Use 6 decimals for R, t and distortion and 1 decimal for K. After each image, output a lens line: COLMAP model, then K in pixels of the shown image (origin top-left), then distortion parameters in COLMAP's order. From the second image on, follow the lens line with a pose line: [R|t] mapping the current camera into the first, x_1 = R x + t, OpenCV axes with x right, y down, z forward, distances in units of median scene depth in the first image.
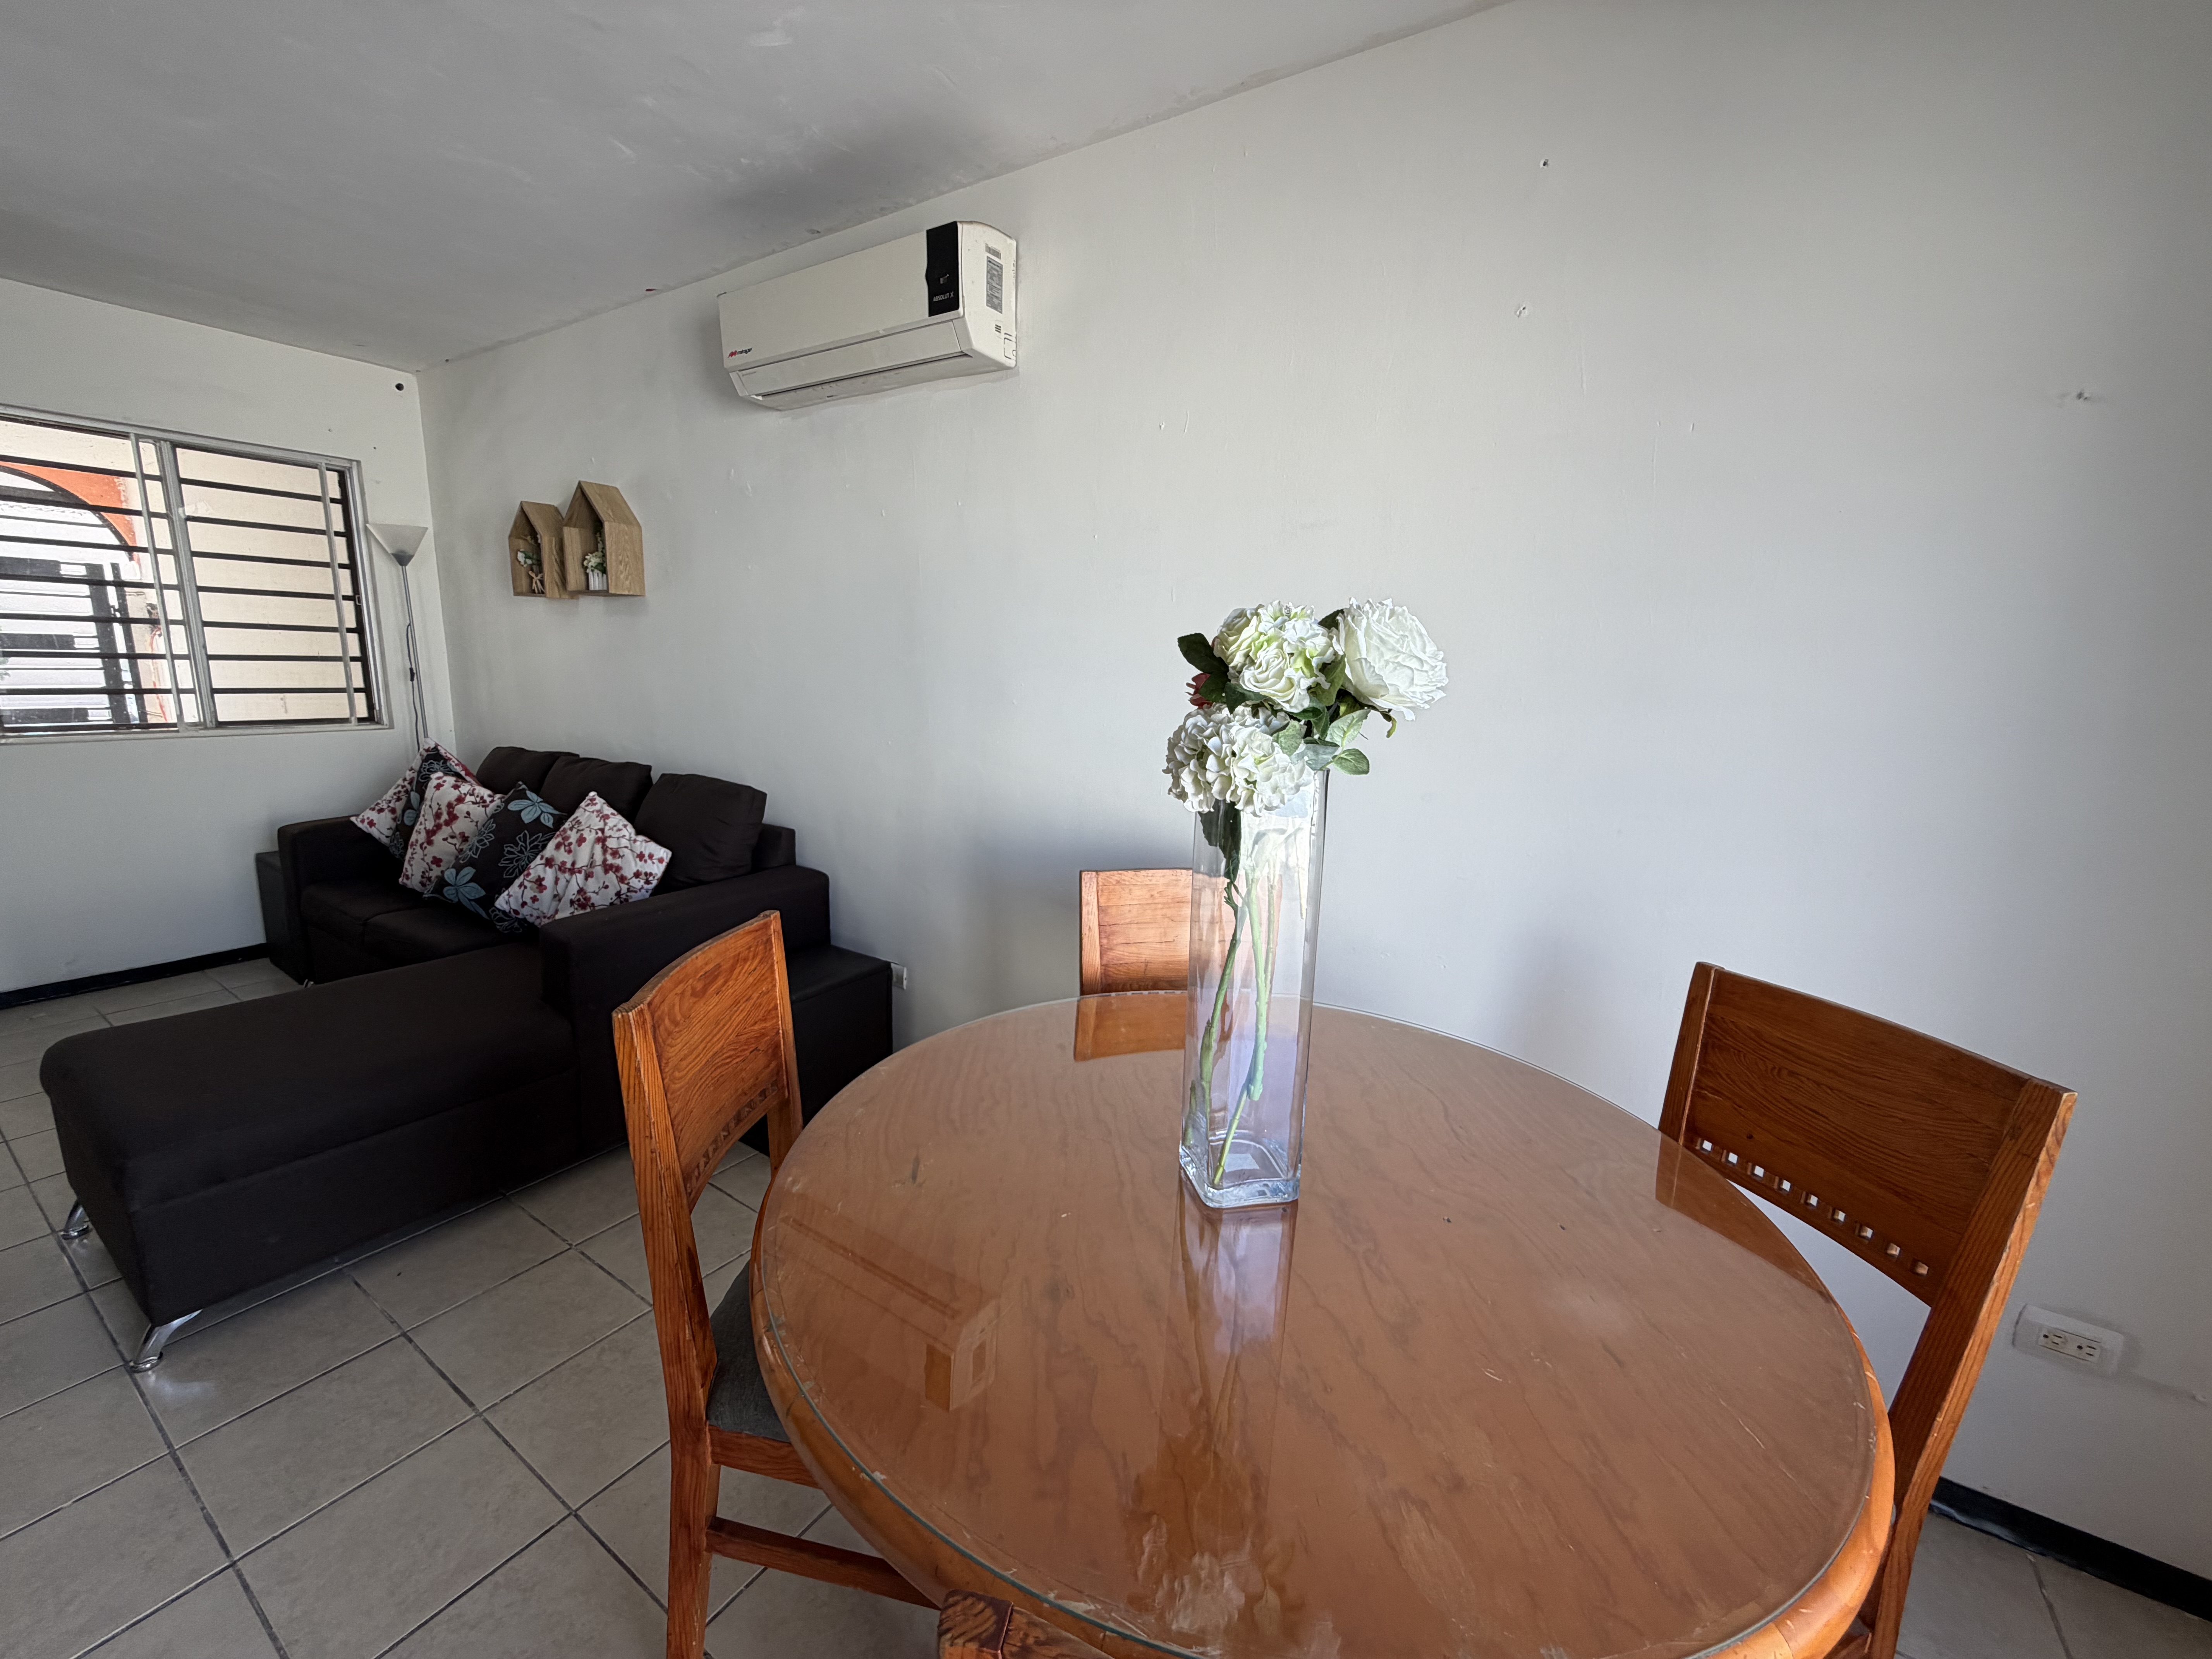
lens RADIAL K [[880.8, 0, 1097.9], [0, 880.8, 831.5], [0, 0, 1]] dist [0.000432, -0.000194]
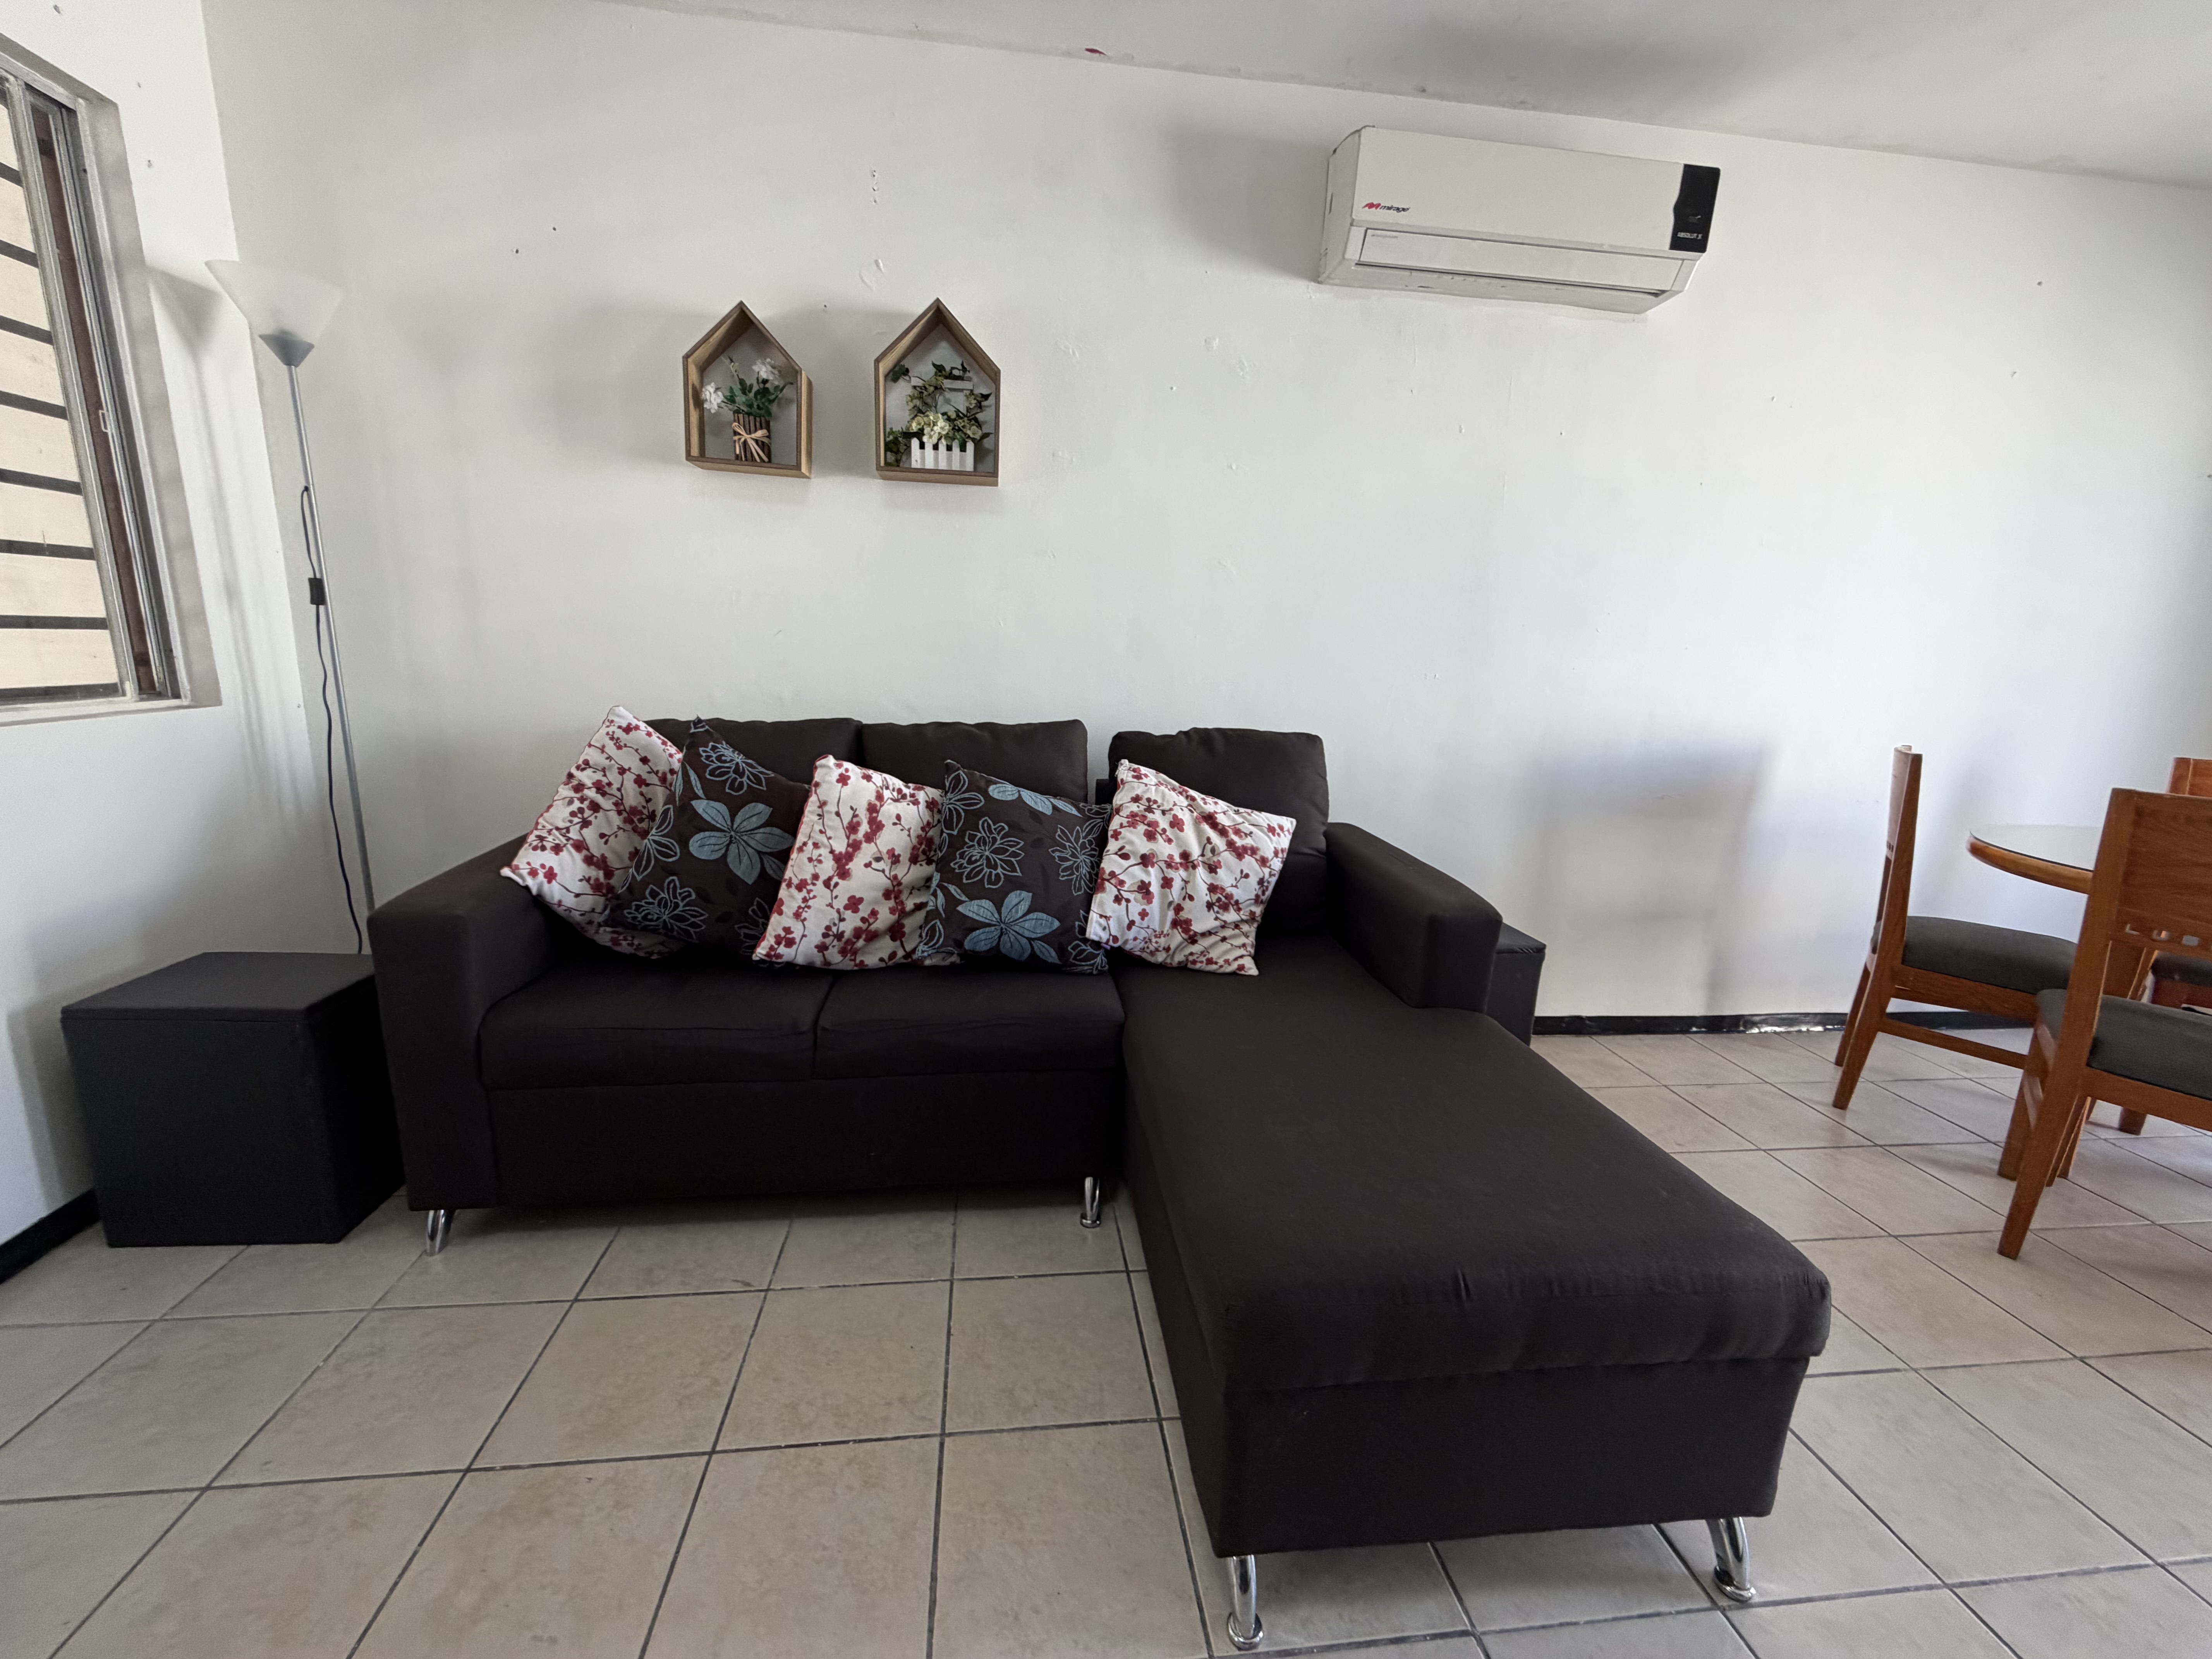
lens RADIAL K [[880.8, 0, 1097.9], [0, 880.8, 831.5], [0, 0, 1]] dist [0.000432, -0.000194]
pose [[0.767531, -0.137967, 0.625989, -1.000251], [0.110000, 0.990425, 0.083418, -0.047119], [-0.631504, 0.004833, 0.775358, 0.432602]]
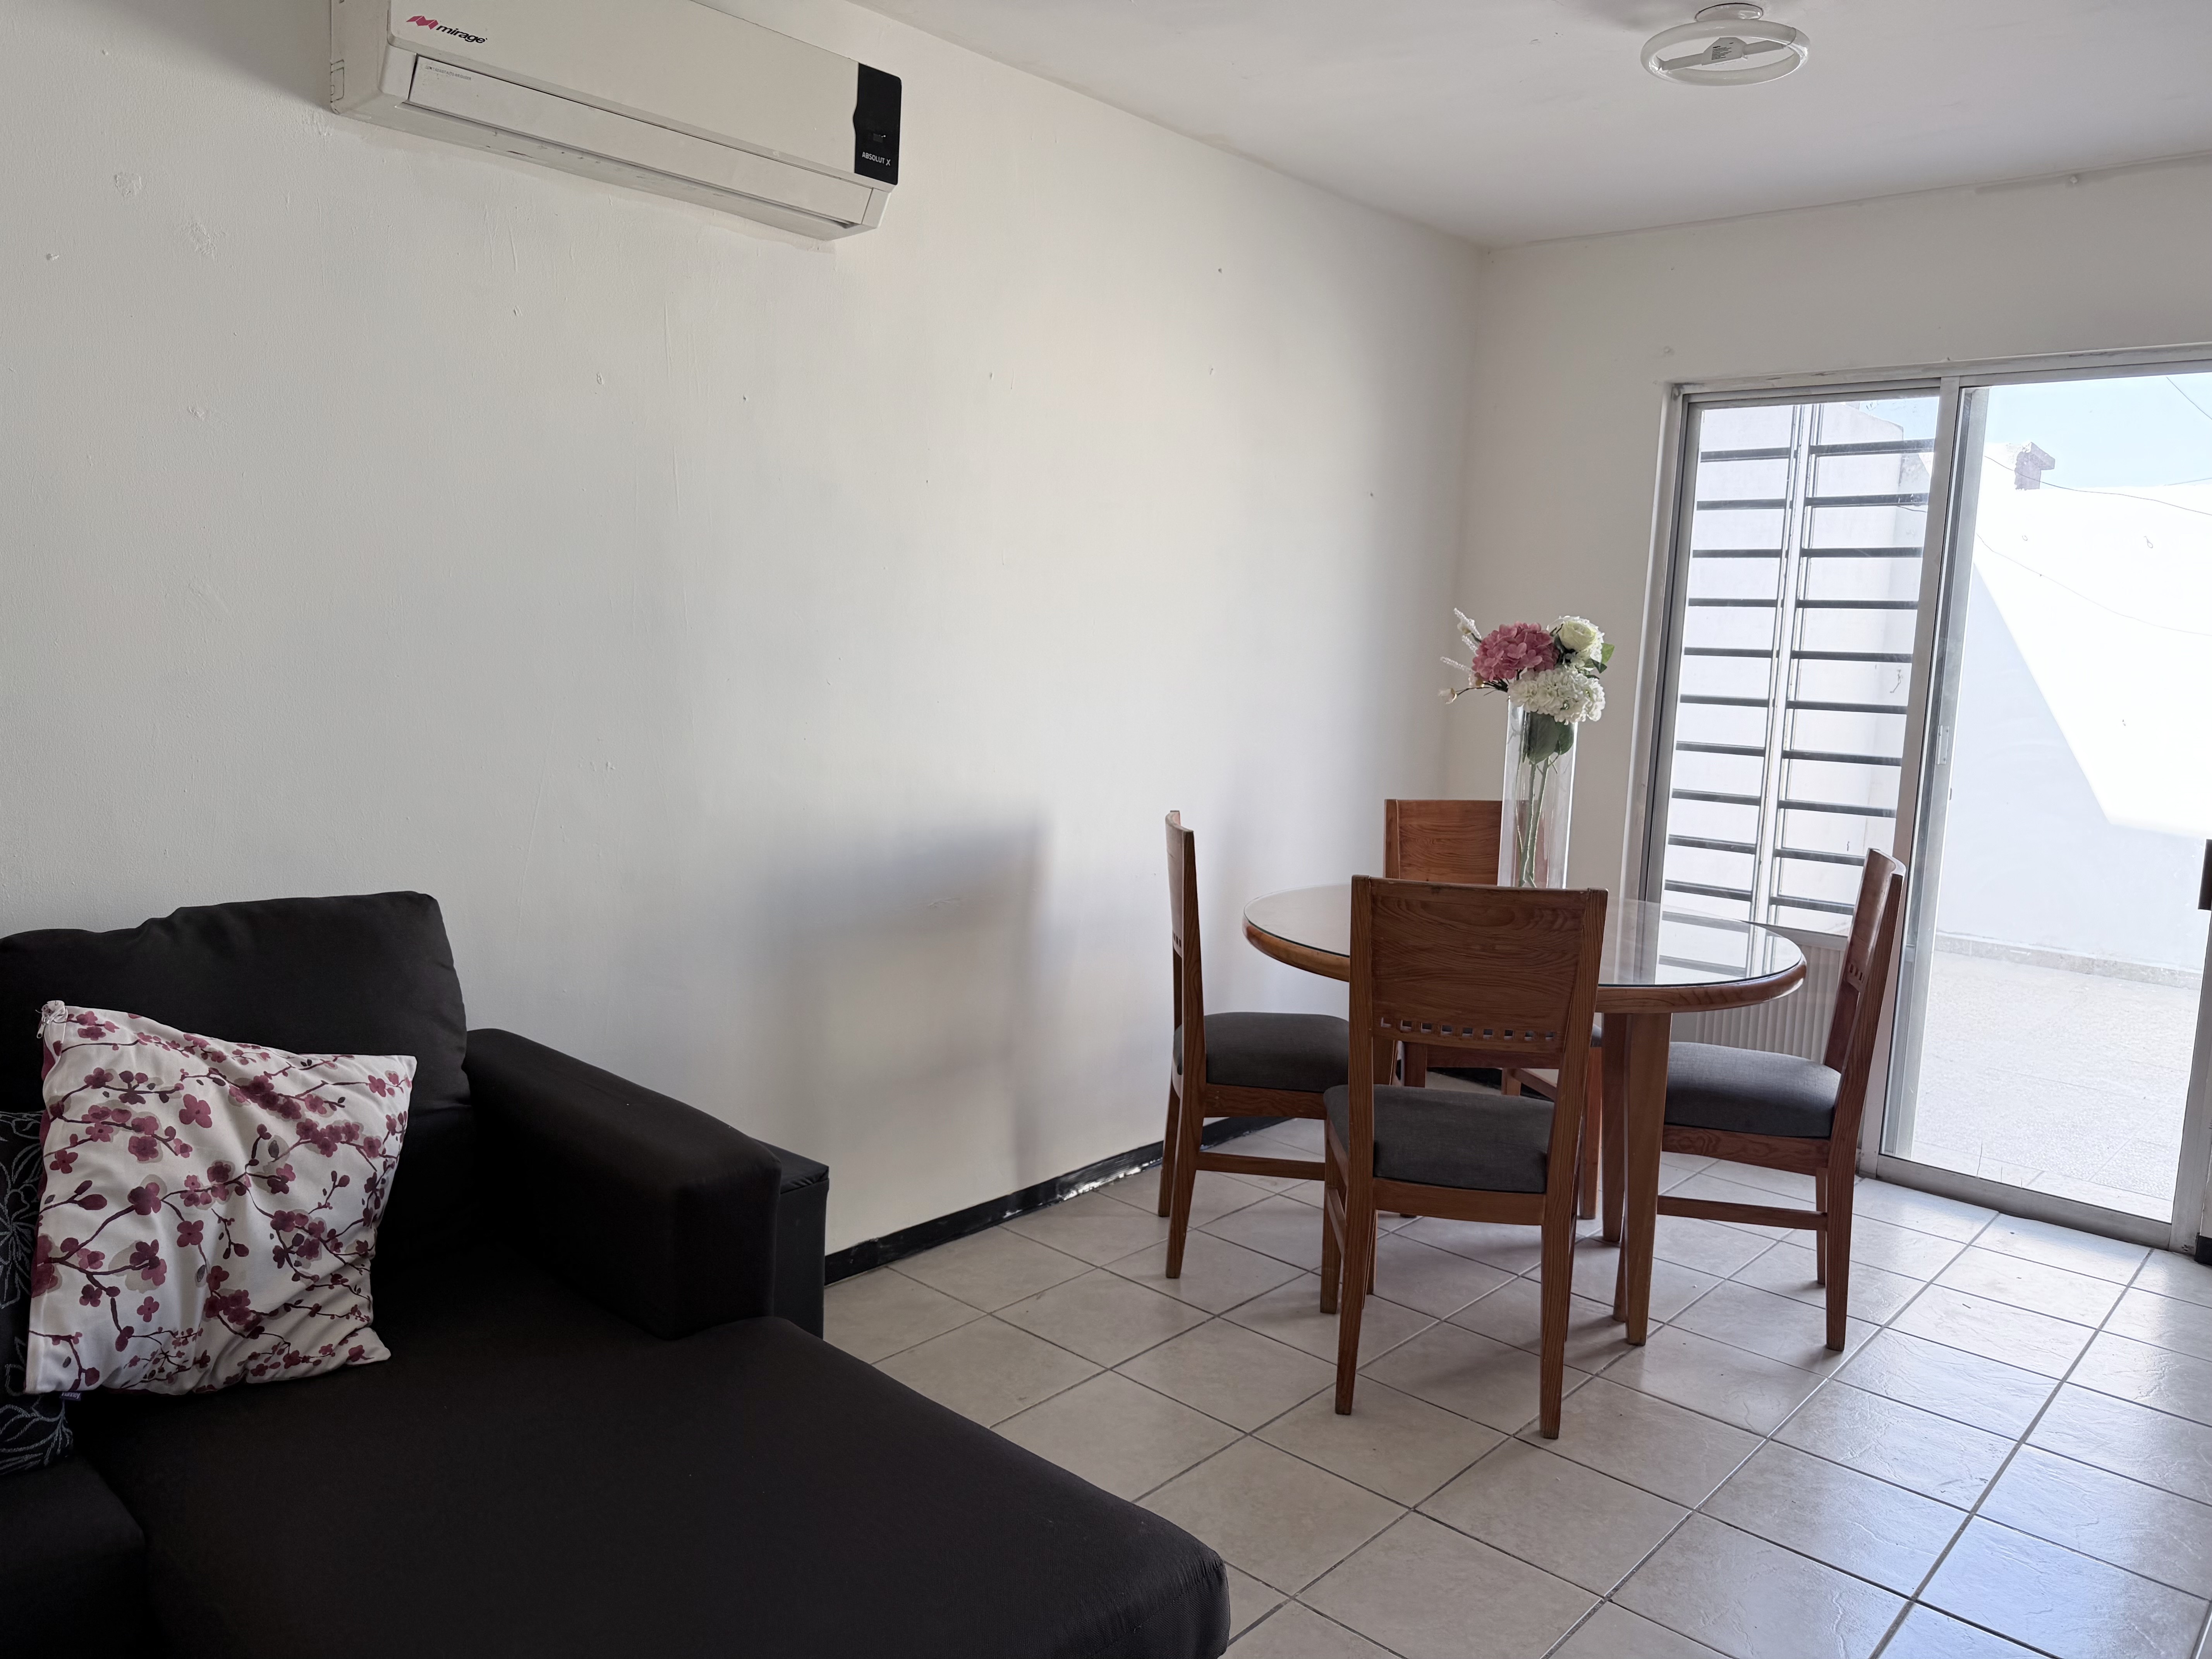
lens RADIAL K [[1567.5, 0, 1104.2], [0, 1567.5, 836.6], [0, 0, 1]] dist [0.074589, -0.098295]
pose [[0.159594, -0.160327, 0.974076, -1.072554], [0.155012, 0.978553, 0.135667, -0.127781], [-0.974936, 0.129342, 0.181024, 0.432049]]
